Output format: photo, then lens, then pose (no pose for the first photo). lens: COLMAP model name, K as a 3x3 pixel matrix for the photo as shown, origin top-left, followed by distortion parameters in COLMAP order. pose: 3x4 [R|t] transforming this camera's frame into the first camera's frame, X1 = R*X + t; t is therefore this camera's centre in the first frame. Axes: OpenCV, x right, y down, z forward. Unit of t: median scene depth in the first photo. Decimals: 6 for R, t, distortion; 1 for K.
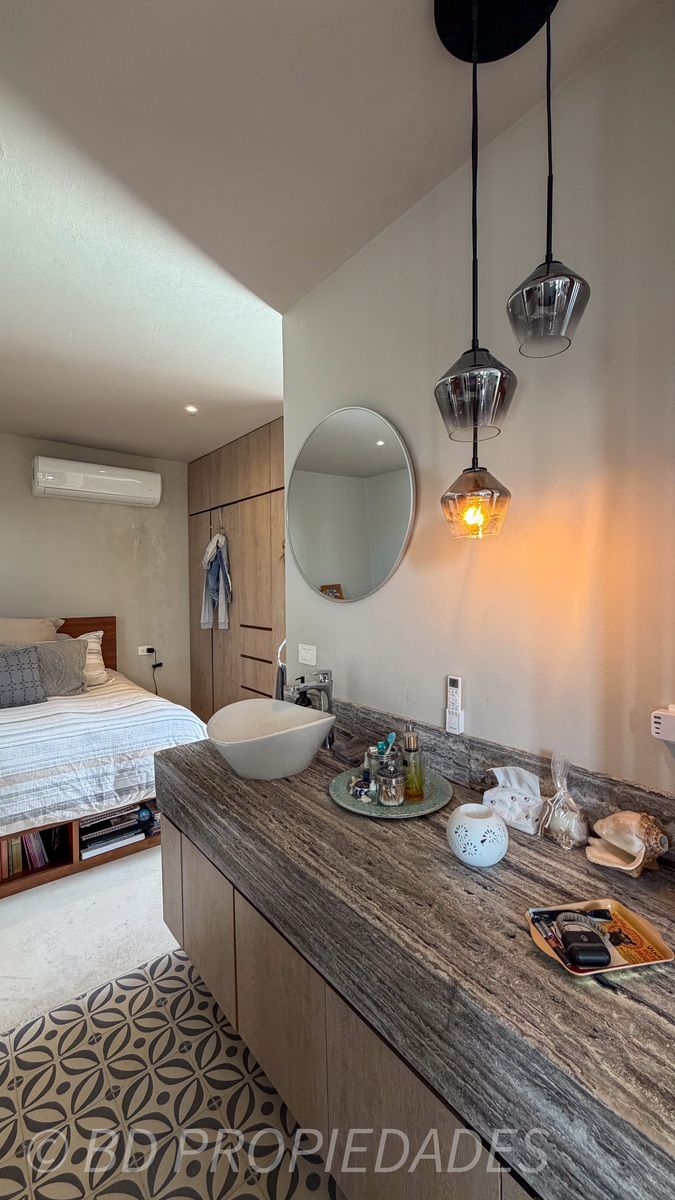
lens RADIAL K [[479.1, 0, 336.7], [0, 479.1, 597.6], [0, 0, 1]] dist [-0.000335, 0.000107]
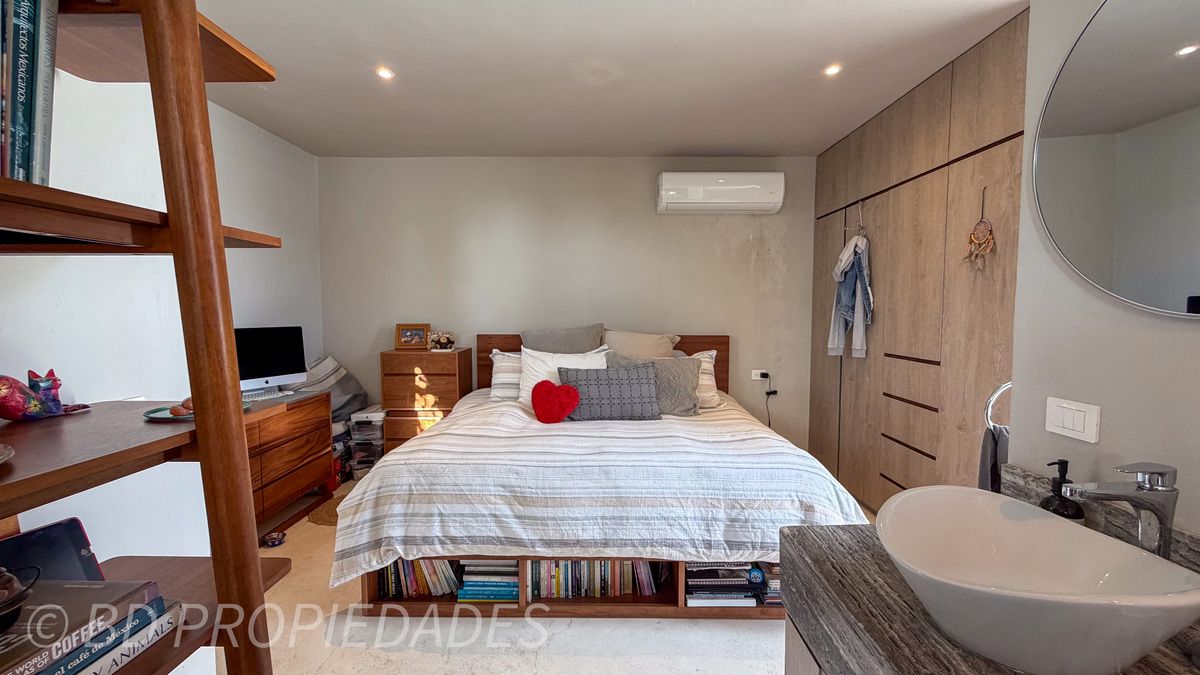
lens RADIAL K [[479.1, 0, 600.8], [0, 479.1, 337.8], [0, 0, 1]] dist [-0.000335, 0.000107]
pose [[0.771429, 0.045931, -0.634656, -0.077089], [-0.022948, 0.998751, 0.044387, 0.009456], [0.635902, -0.019678, 0.771519, 0.149827]]
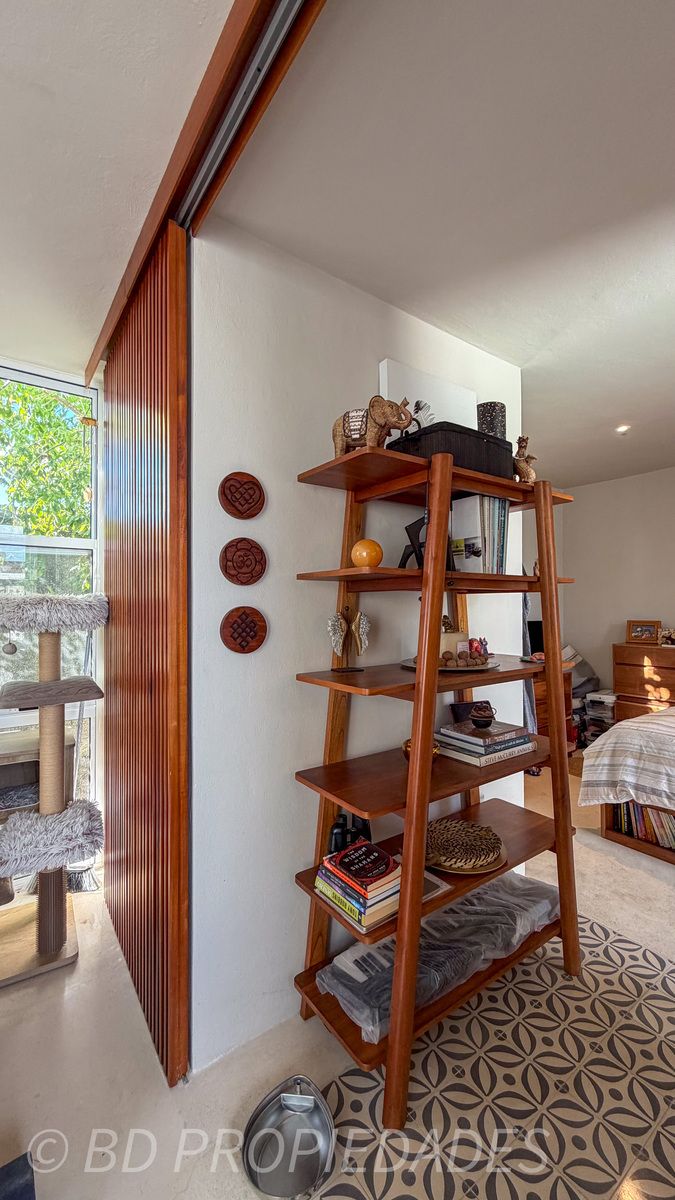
lens RADIAL K [[479.1, 0, 337.2], [0, 479.1, 599.2], [0, 0, 1]] dist [-0.000335, 0.000107]
pose [[-0.056592, -0.003724, -0.998390, 0.165491], [-0.019780, 0.999801, -0.002608, -0.000296], [0.998201, 0.019601, -0.056654, 0.007871]]
